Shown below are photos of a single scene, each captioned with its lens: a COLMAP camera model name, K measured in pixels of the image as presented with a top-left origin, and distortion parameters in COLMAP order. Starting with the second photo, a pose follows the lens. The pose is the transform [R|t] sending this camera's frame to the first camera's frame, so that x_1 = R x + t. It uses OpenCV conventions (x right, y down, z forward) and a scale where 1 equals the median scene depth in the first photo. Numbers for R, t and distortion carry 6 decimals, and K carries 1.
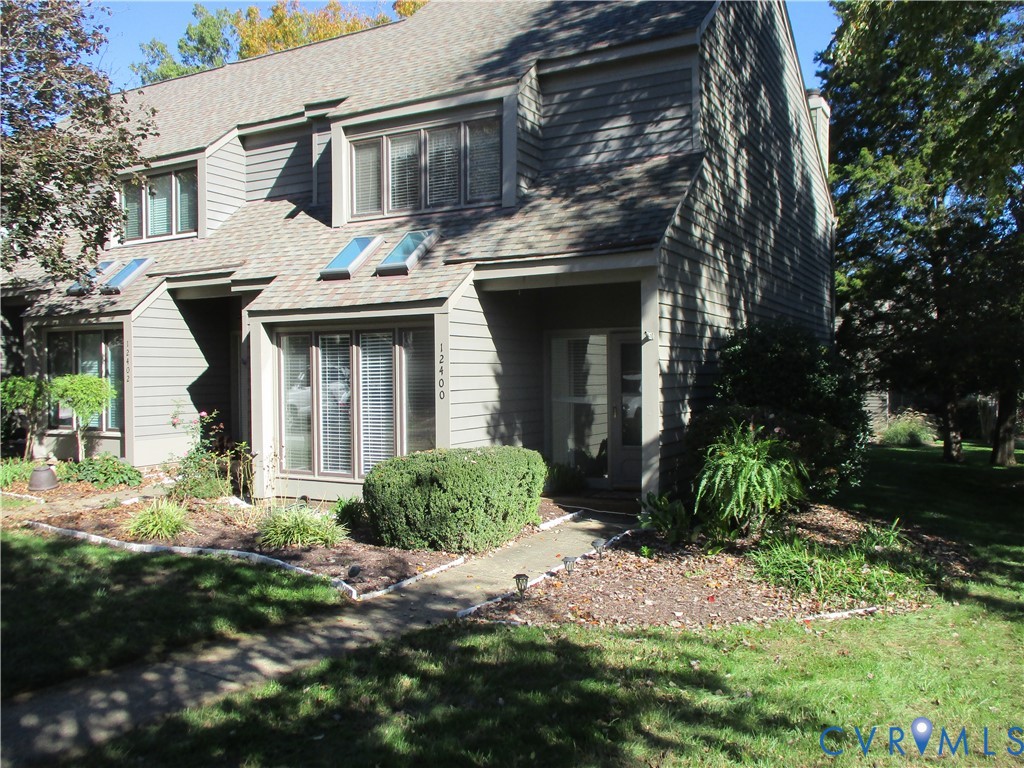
lens RADIAL K [[853.8, 0, 519.6], [0, 853.8, 384.3], [0, 0, 1]] dist [-0.027786, 0.018530]
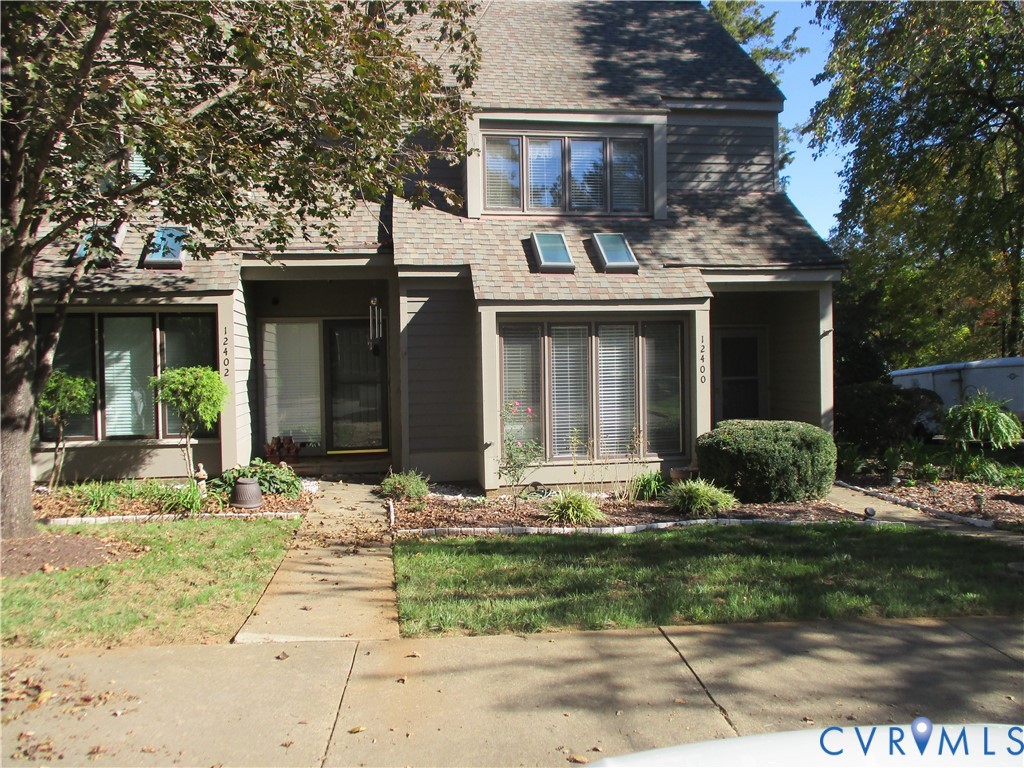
lens RADIAL K [[853.8, 0, 519.6], [0, 853.8, 384.3], [0, 0, 1]] dist [-0.027786, 0.018530]
pose [[0.798456, -0.020241, 0.601713, -0.864025], [0.018488, 0.999788, 0.009098, 0.003521], [-0.601769, 0.003860, 0.798661, 0.182744]]
